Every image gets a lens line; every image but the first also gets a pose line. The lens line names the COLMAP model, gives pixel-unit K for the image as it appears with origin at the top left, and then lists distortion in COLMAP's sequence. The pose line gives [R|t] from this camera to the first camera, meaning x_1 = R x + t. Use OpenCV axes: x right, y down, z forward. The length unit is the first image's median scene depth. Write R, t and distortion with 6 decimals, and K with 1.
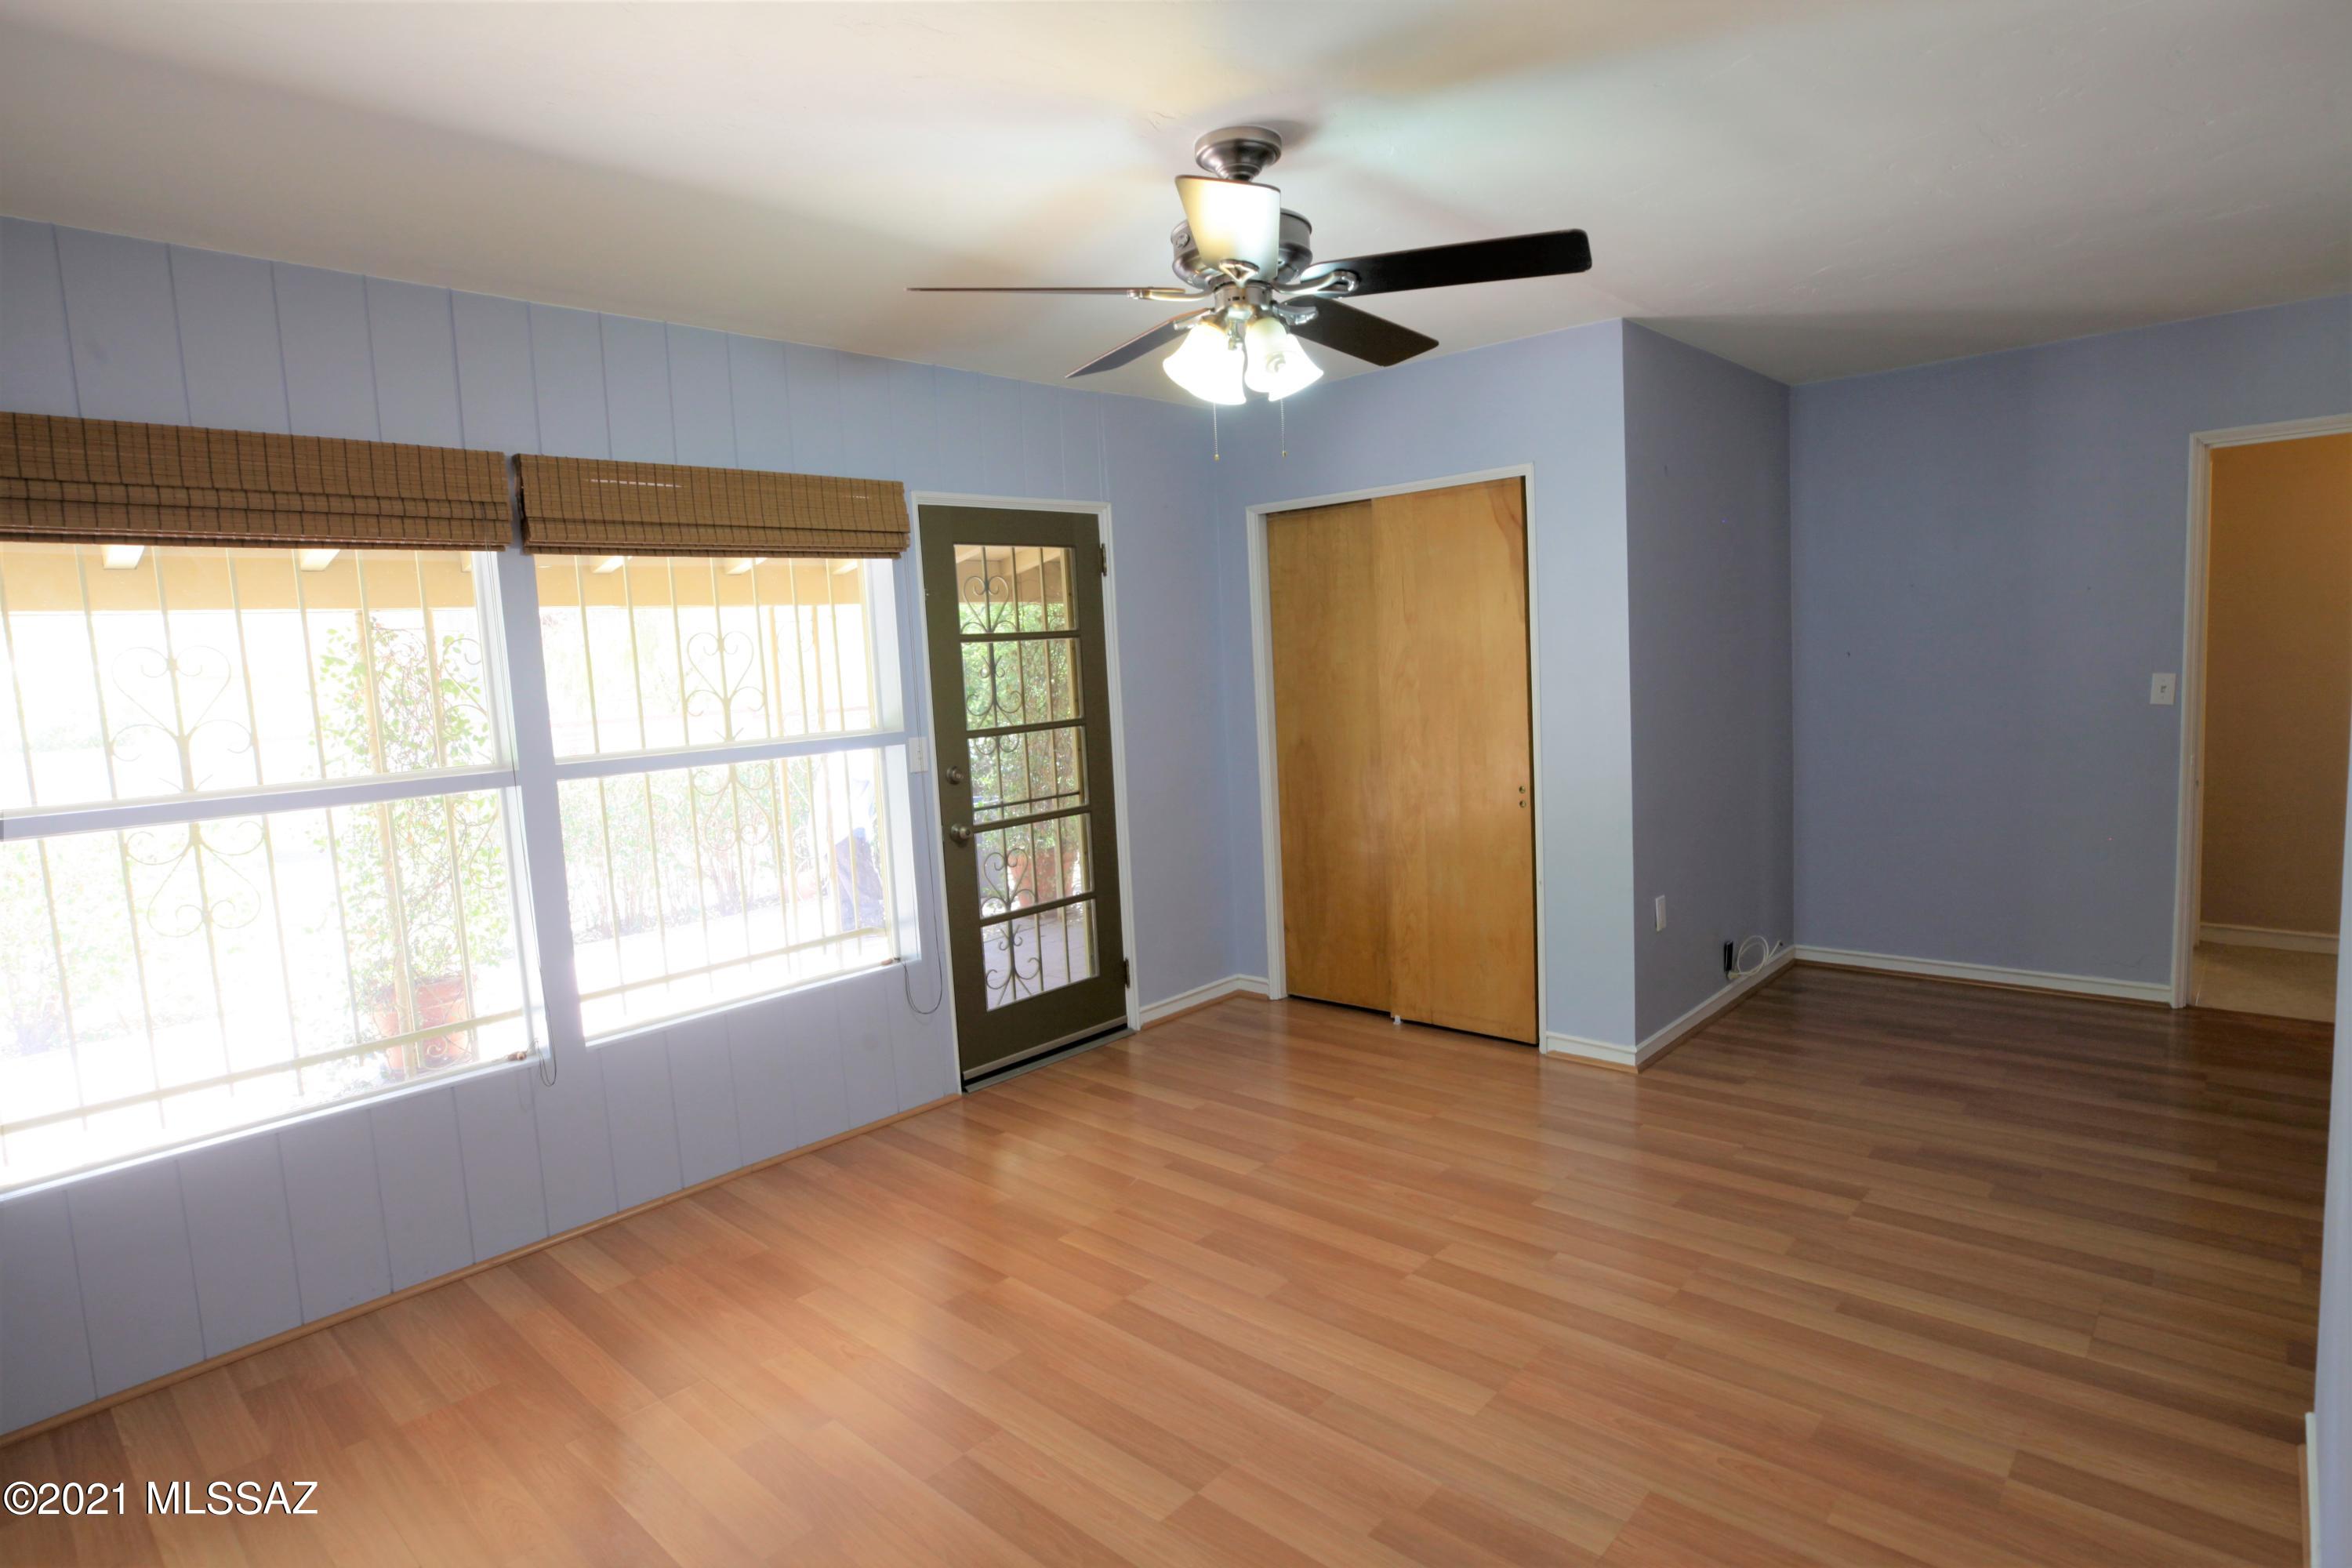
lens RADIAL K [[1236.1, 0, 1182.4], [0, 1236.1, 779.2], [0, 0, 1]] dist [-0.035768, 0.016460]
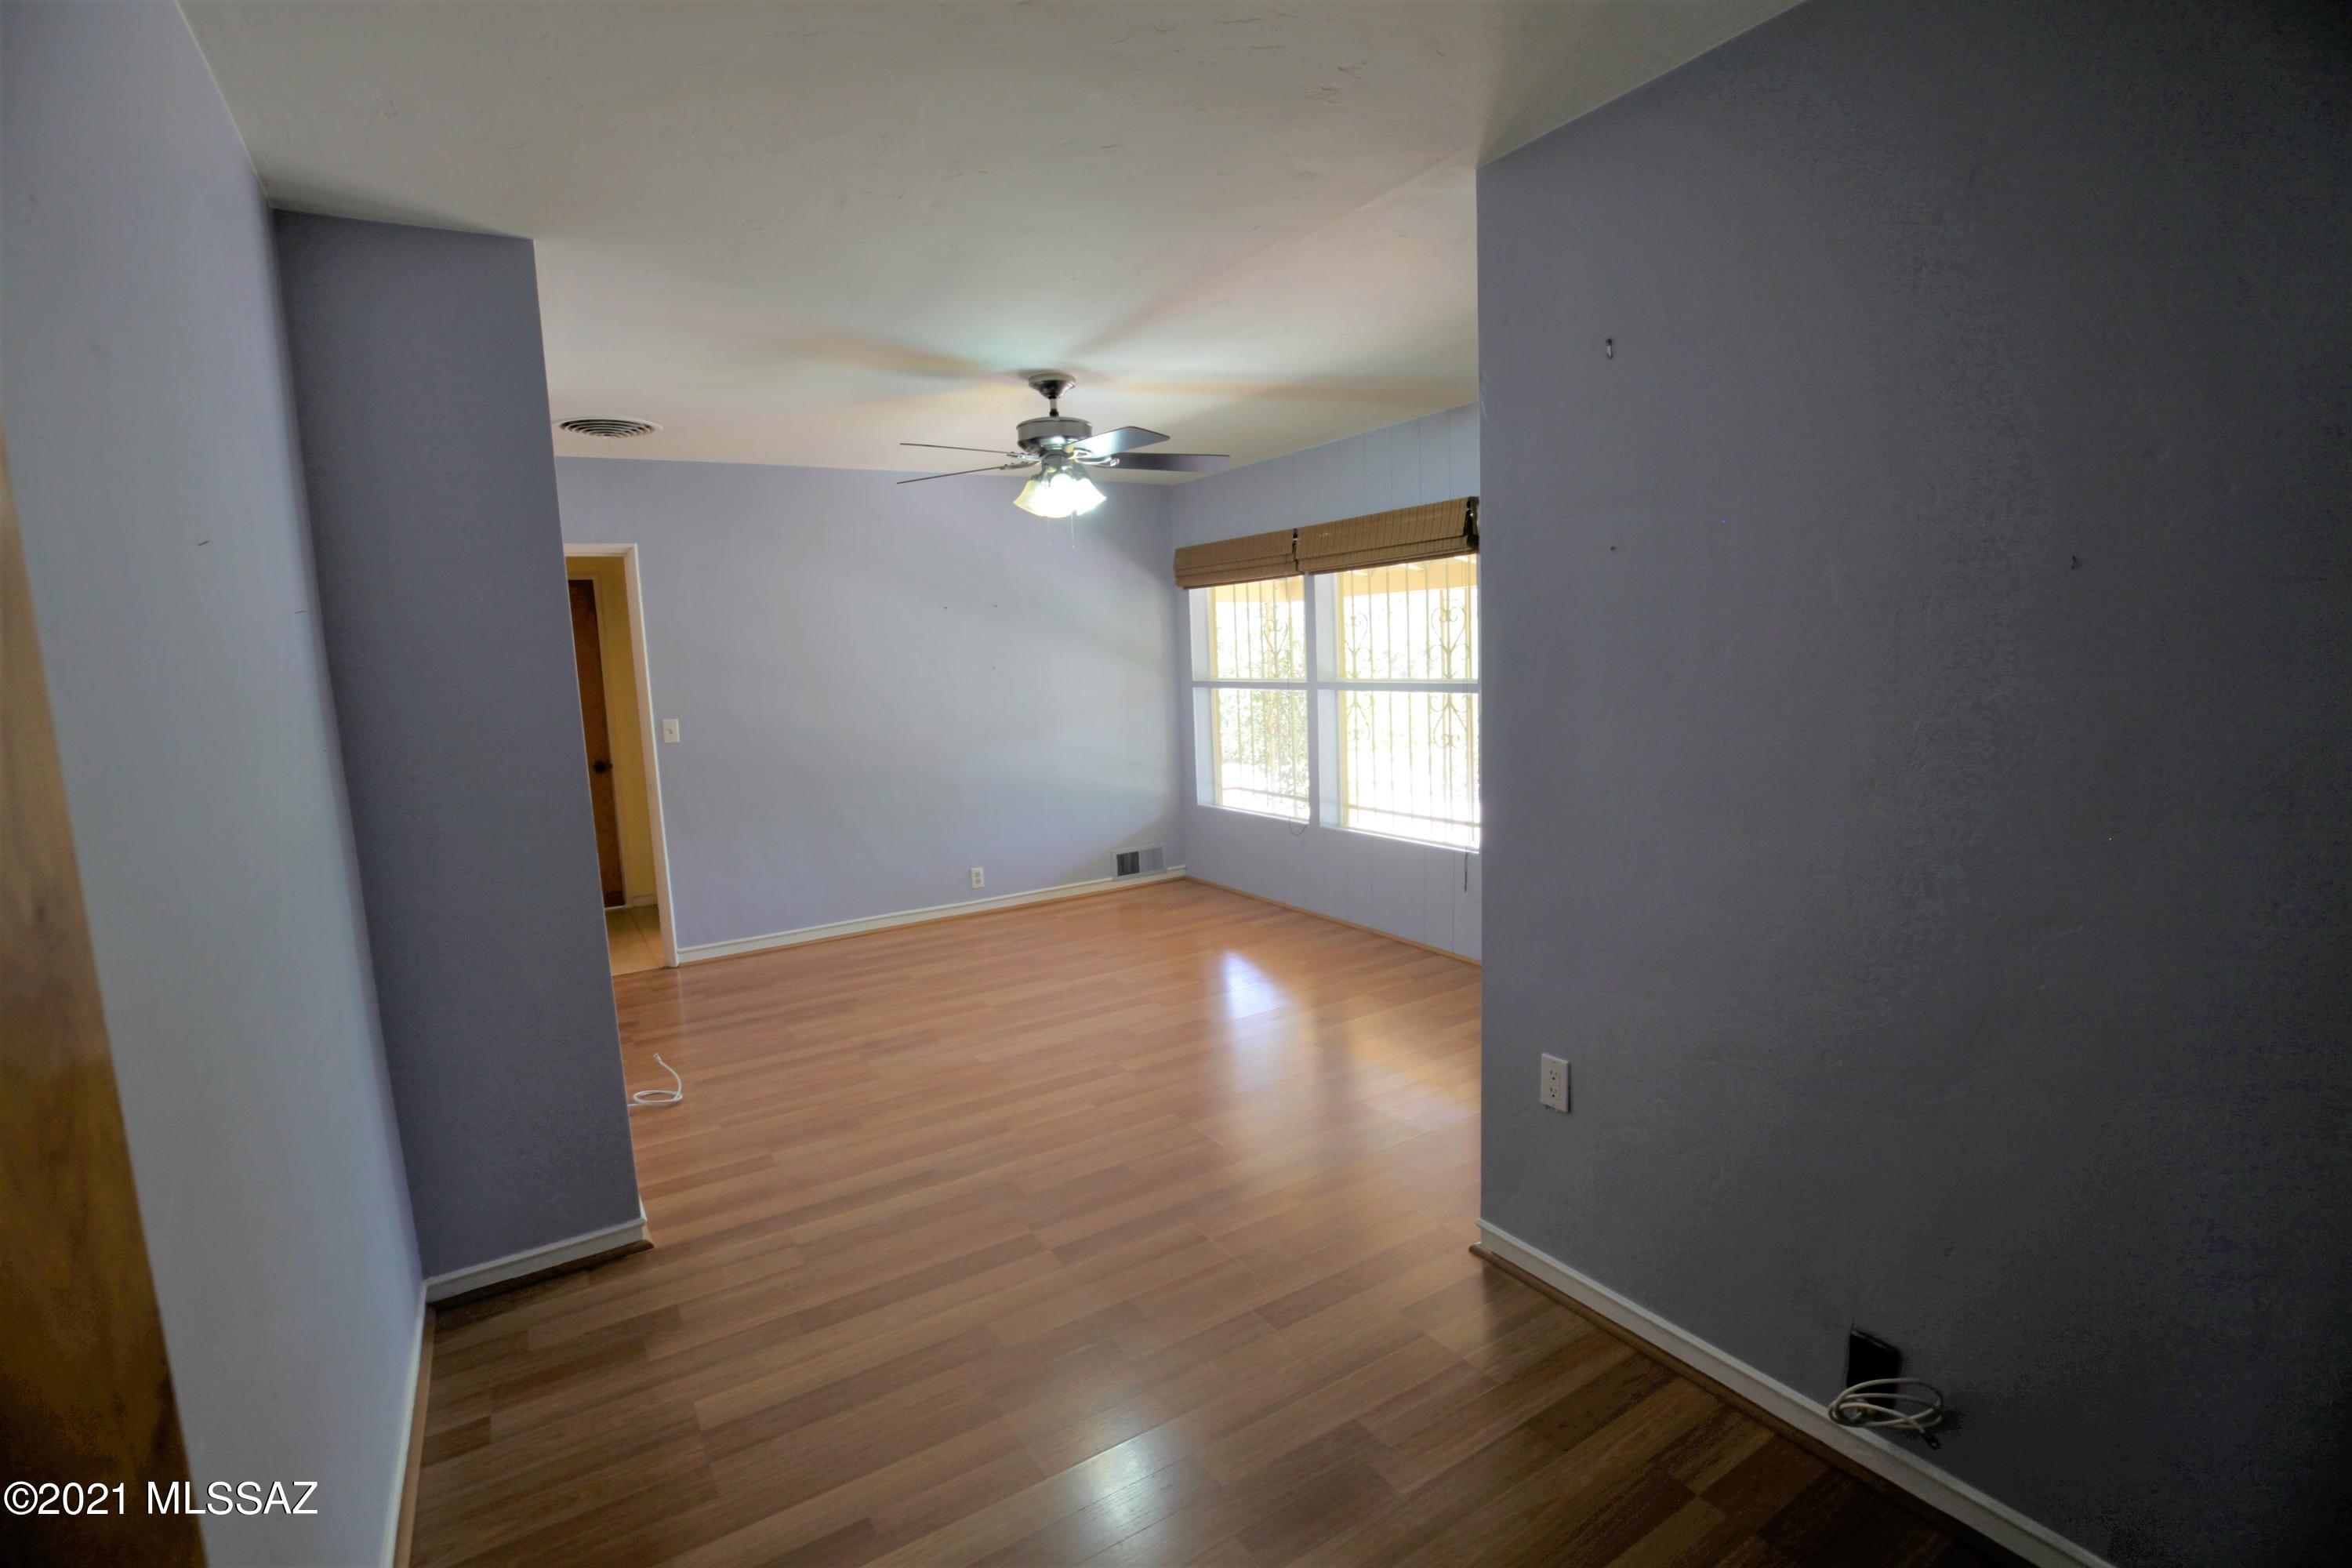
lens RADIAL K [[1070.3, 0, 1186.7], [0, 1070.3, 783.3], [0, 0, 1]] dist [-0.041545, 0.013413]
pose [[-0.254937, 0.186062, -0.948888, 1.281054], [-0.039055, 0.978531, 0.202368, -0.202932], [0.966169, 0.088650, -0.242197, 1.292472]]
